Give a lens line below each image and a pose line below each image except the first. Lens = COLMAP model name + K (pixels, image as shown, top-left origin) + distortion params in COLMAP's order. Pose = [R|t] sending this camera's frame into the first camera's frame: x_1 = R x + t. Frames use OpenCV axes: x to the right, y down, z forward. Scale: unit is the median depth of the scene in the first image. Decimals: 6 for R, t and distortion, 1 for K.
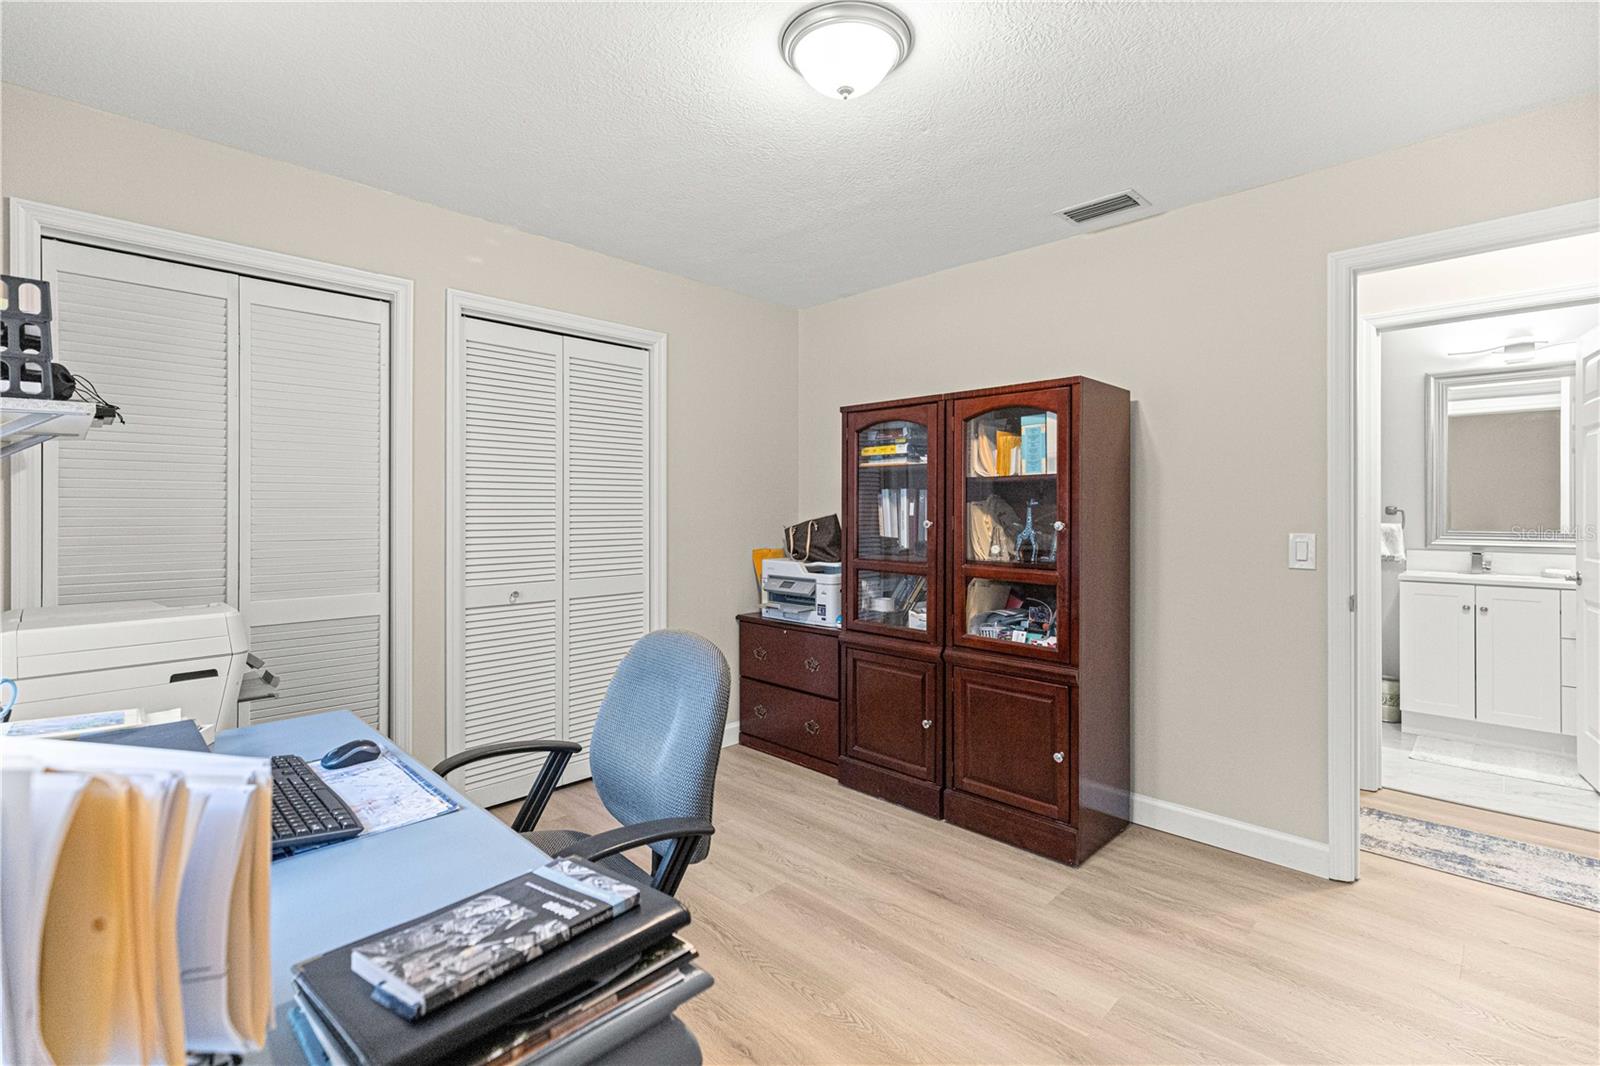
lens RADIAL K [[718.2, 0, 793.3], [0, 718.2, 505.1], [0, 0, 1]] dist [0.004617, -0.002843]
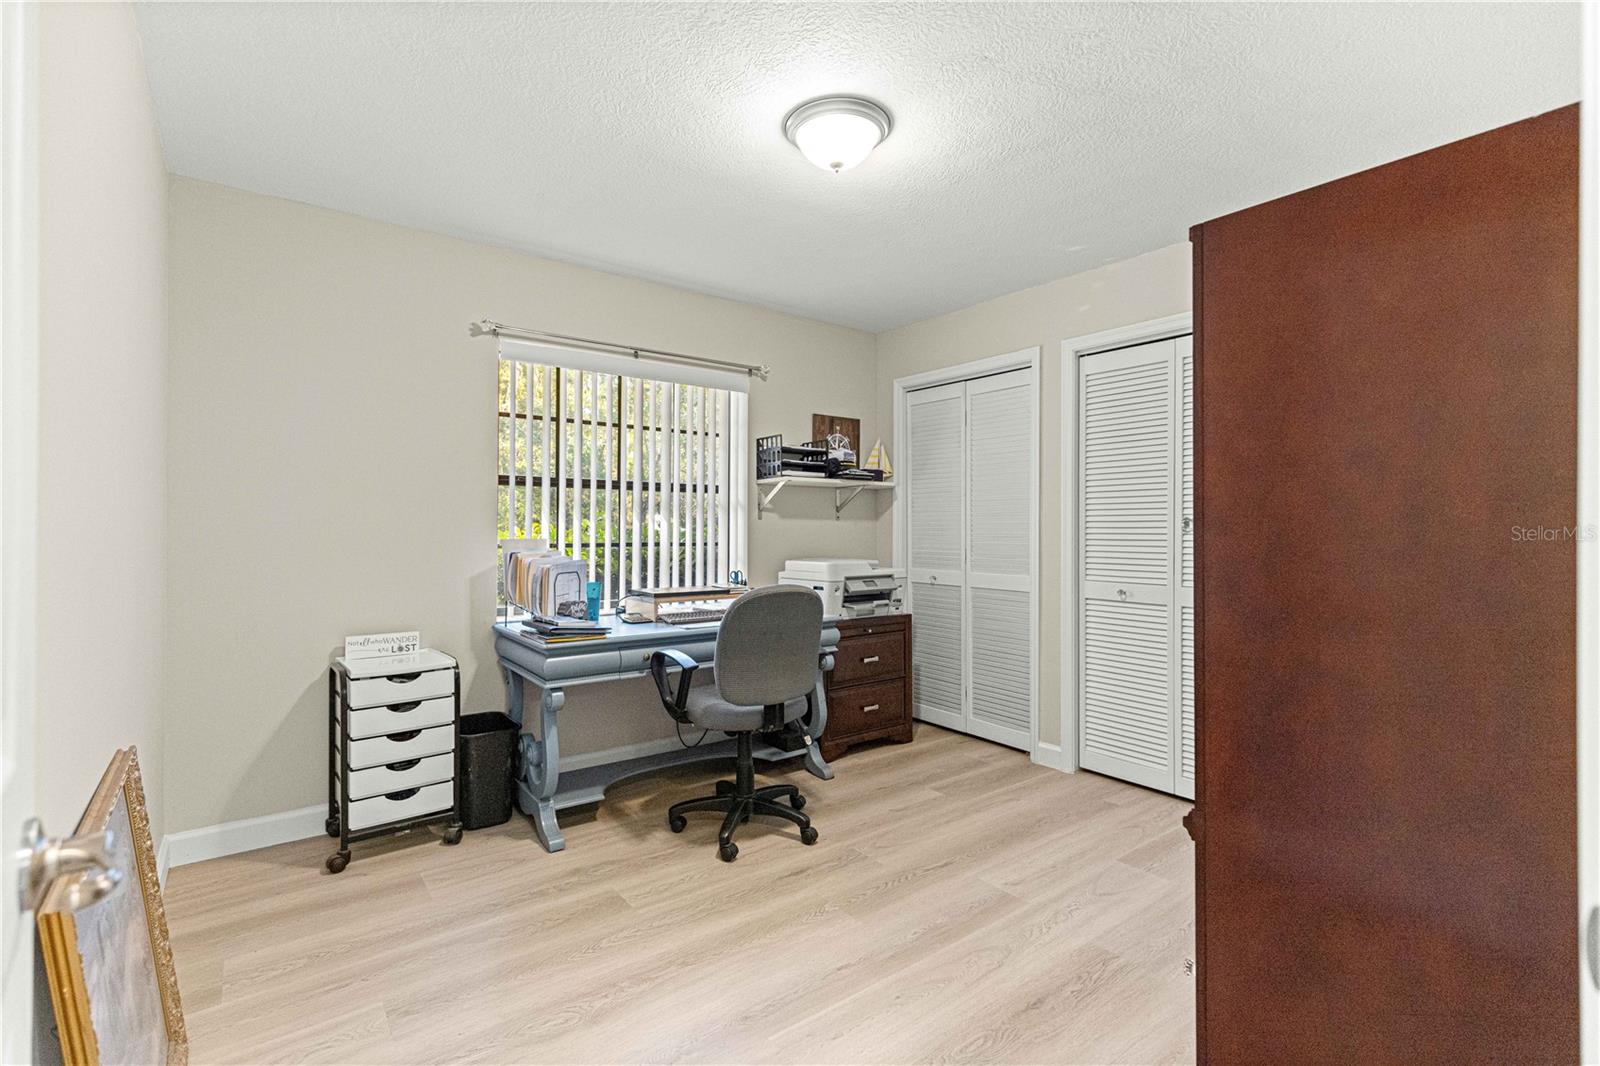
lens RADIAL K [[718.2, 0, 802.6], [0, 718.2, 530.9], [0, 0, 1]] dist [0.004617, -0.002843]
pose [[-0.128622, 0.010955, -0.991633, 1.025002], [0.016665, 0.999822, 0.008884, 0.015384], [0.991554, -0.015383, -0.128782, 0.874070]]
